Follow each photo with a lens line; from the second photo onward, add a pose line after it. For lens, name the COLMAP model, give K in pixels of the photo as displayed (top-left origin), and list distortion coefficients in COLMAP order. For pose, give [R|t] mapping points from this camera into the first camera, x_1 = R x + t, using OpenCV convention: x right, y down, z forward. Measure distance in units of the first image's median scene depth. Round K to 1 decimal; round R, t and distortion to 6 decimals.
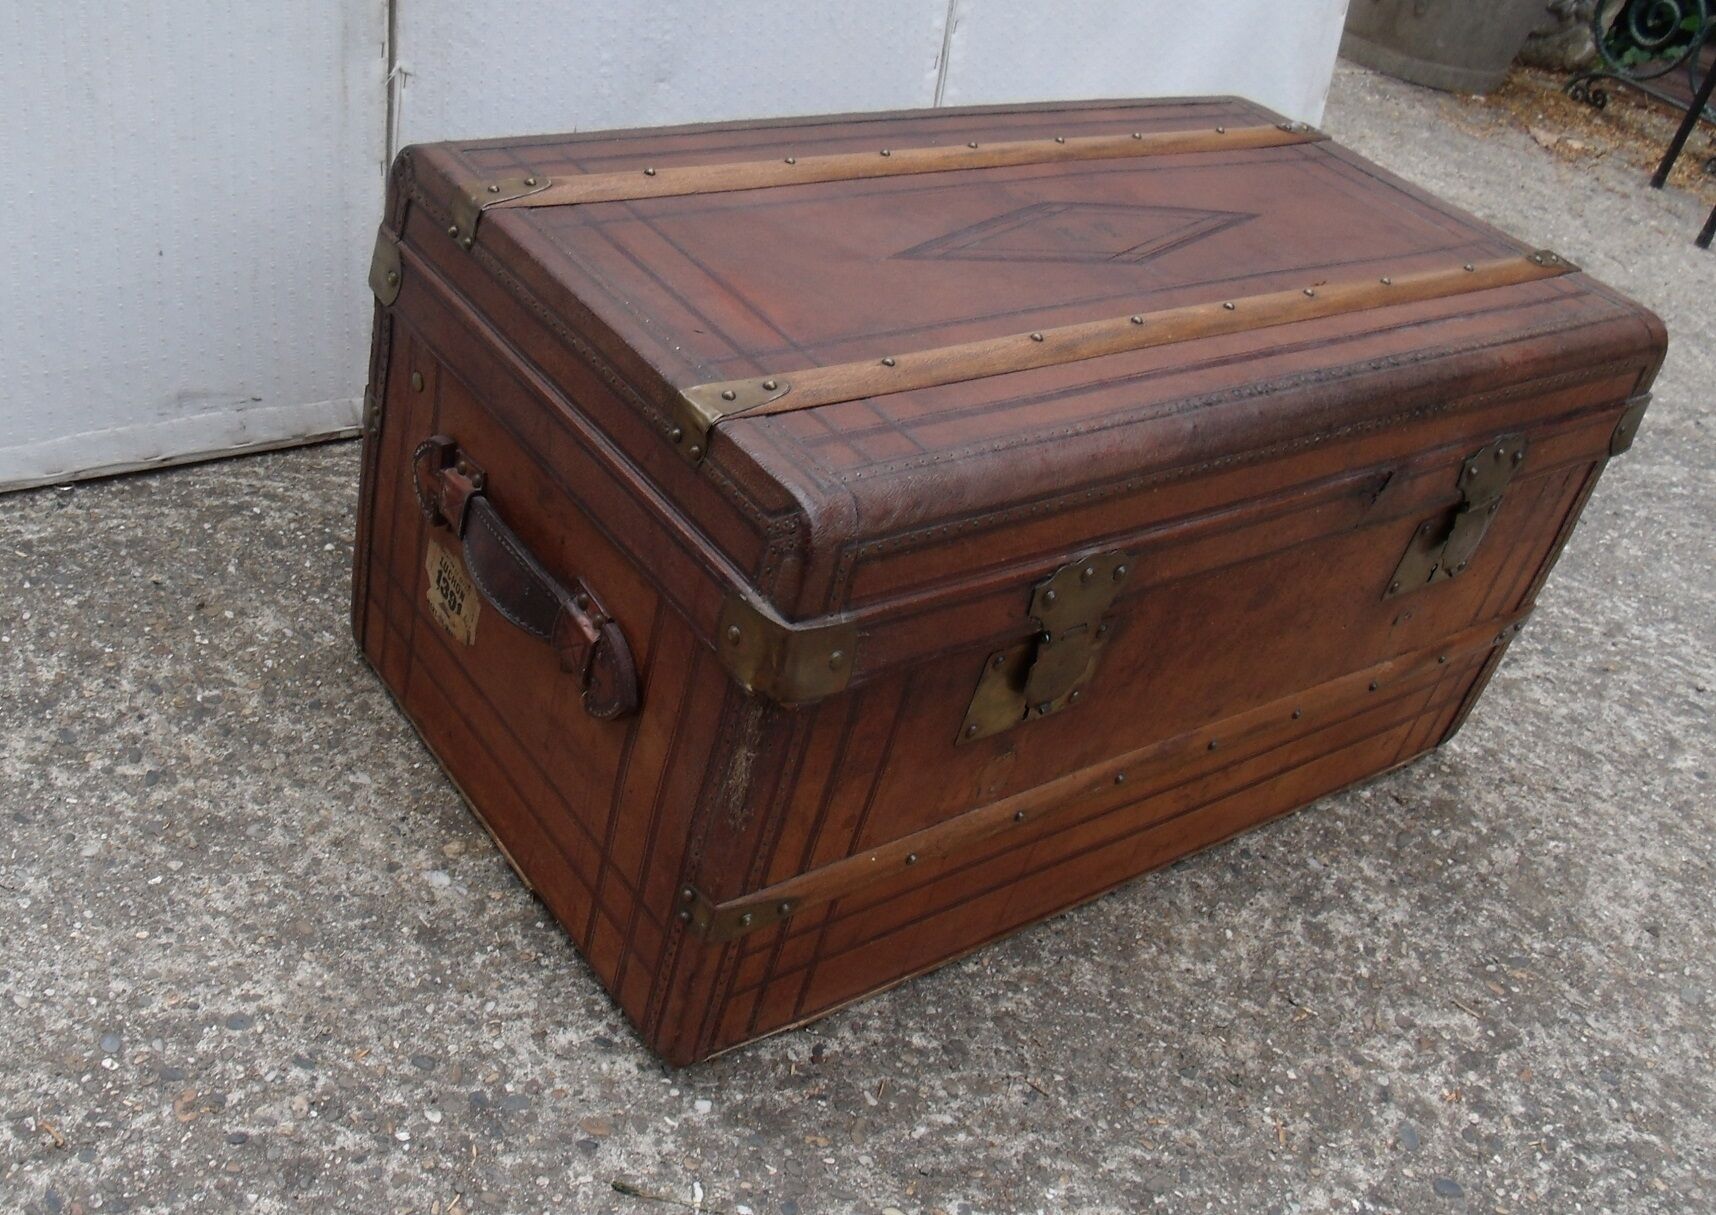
lens RADIAL K [[1745.3, 0, 633.9], [0, 1745.3, 545.6], [0, 0, 1]] dist [-0.097265, 0.000000]
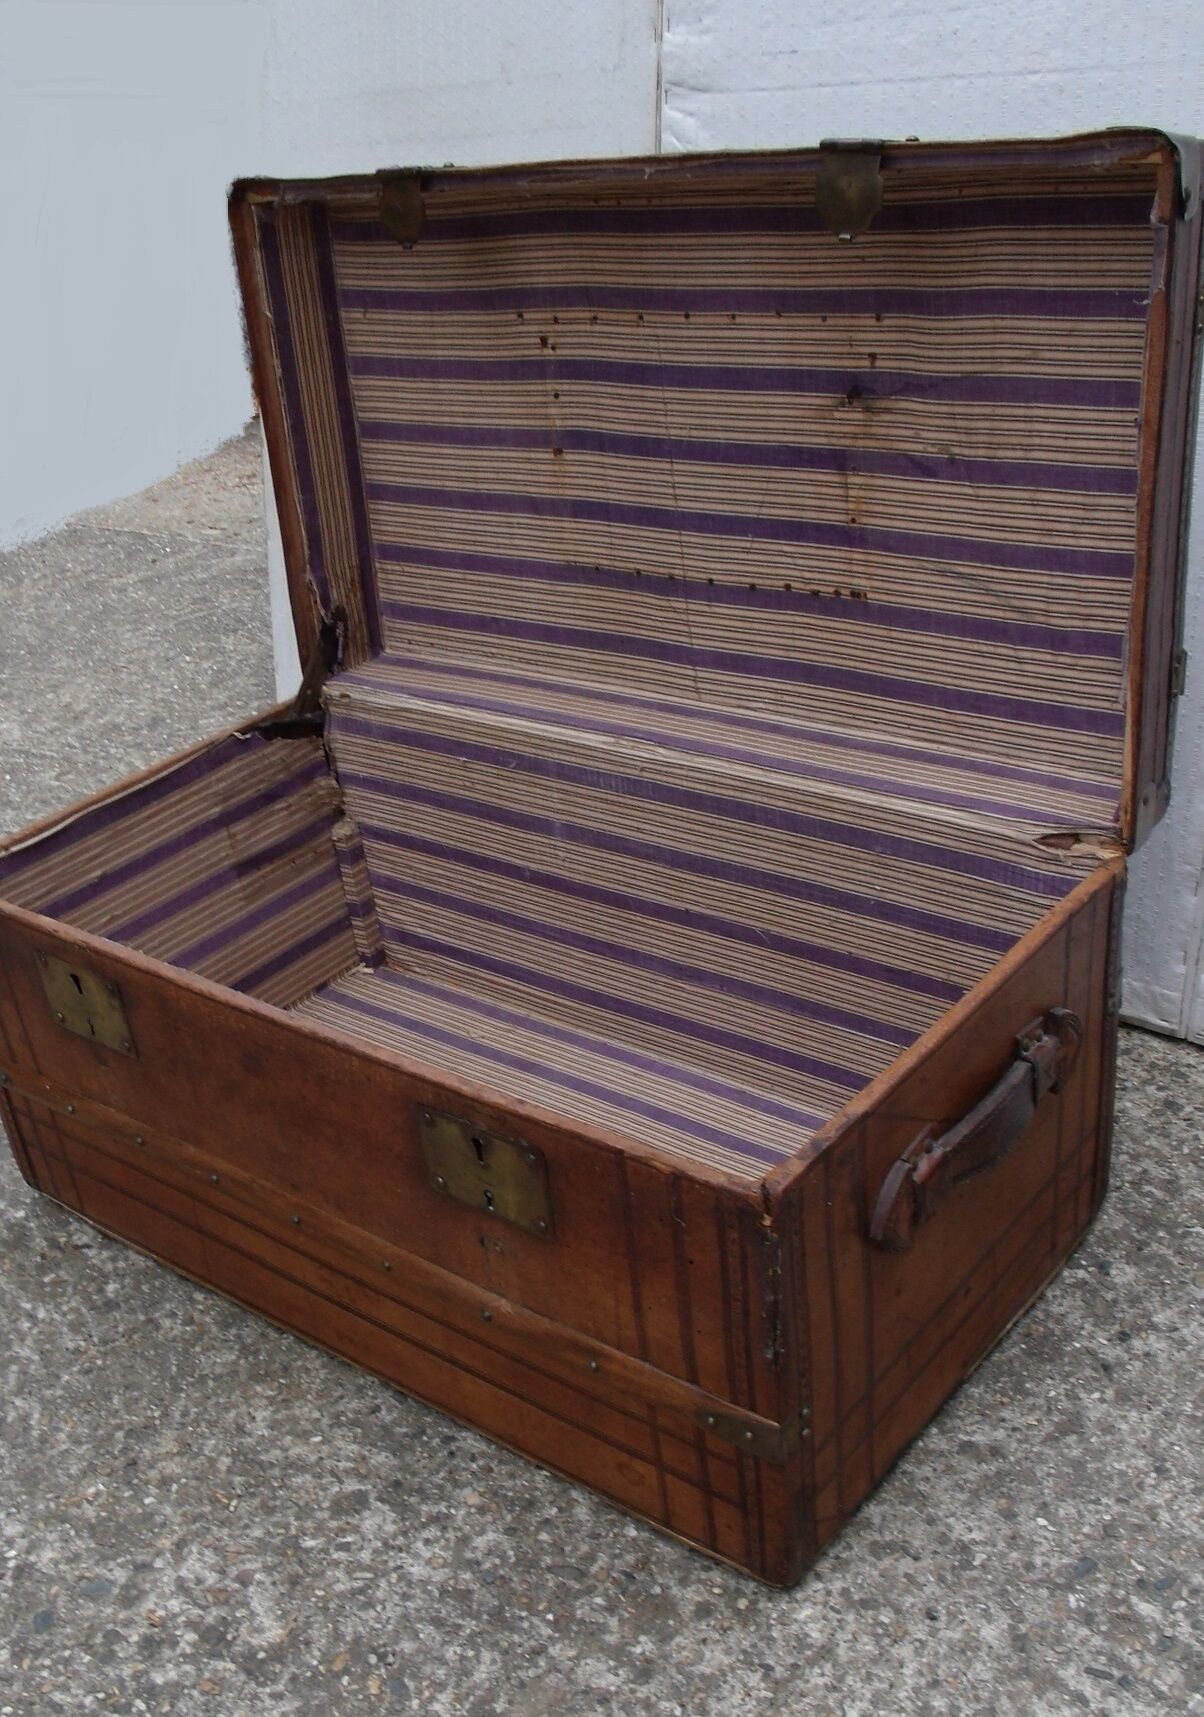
lens RADIAL K [[1746.3, 0, 555.9], [0, 1746.3, 983.6], [0, 0, 1]] dist [-0.097265, 0.000000]
pose [[0.286009, 0.293825, -0.912067, 1.351036], [-0.396272, 0.902891, 0.166604, -0.262557], [0.872449, 0.313776, 0.374670, 0.718822]]
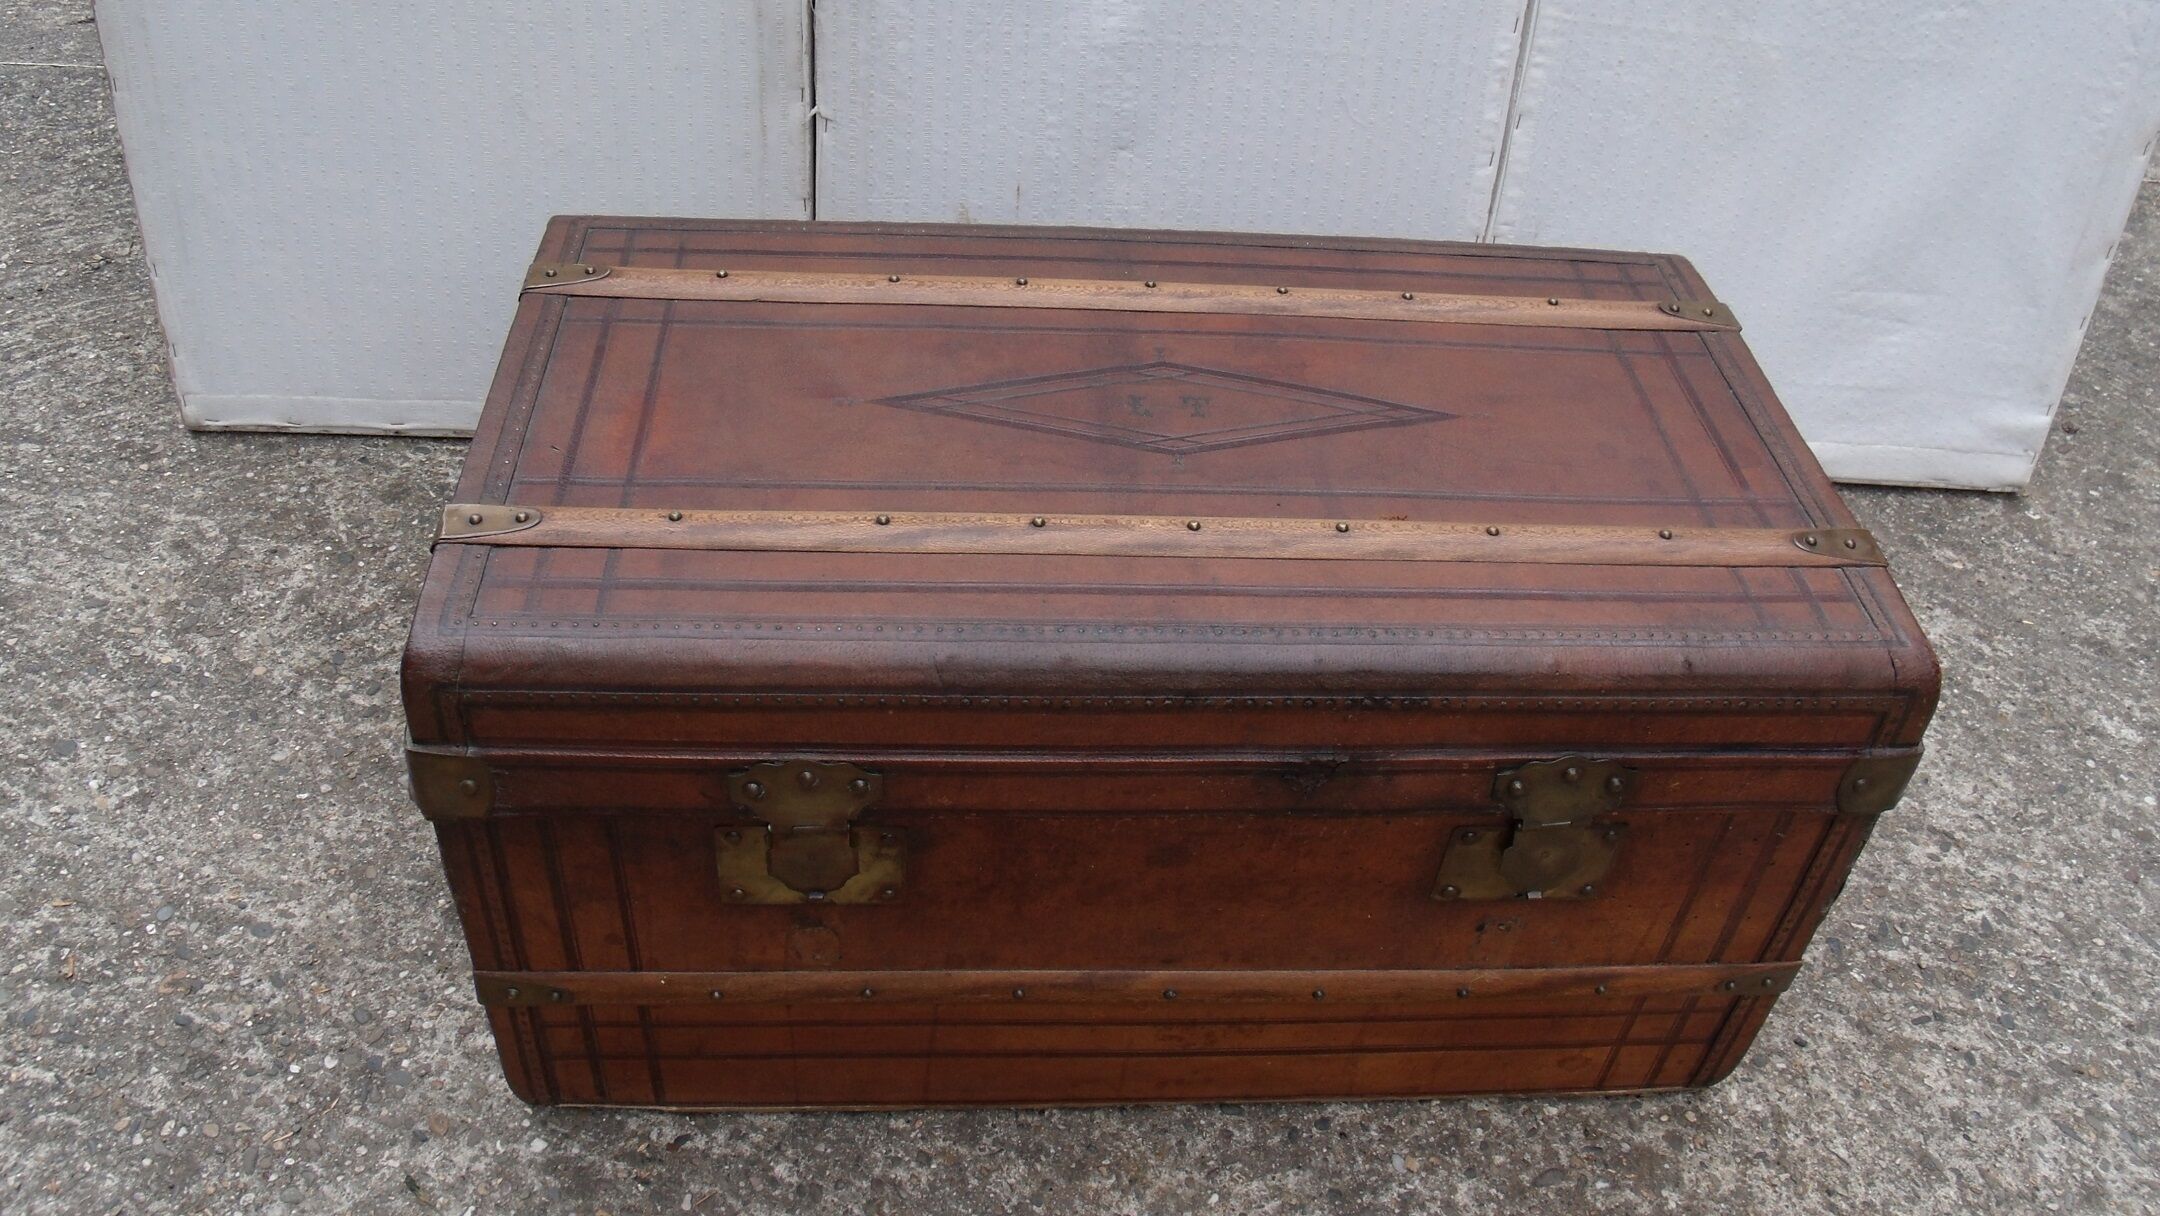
lens RADIAL K [[1750.8, 0, 1079.3], [0, 1750.8, 542.8], [0, 0, 1]] dist [-0.131200, 0.088748]
pose [[0.873822, 0.224384, -0.431378, 0.652164], [-0.207108, 0.974414, 0.087319, -0.188197], [0.439934, 0.013040, 0.897935, 0.171324]]
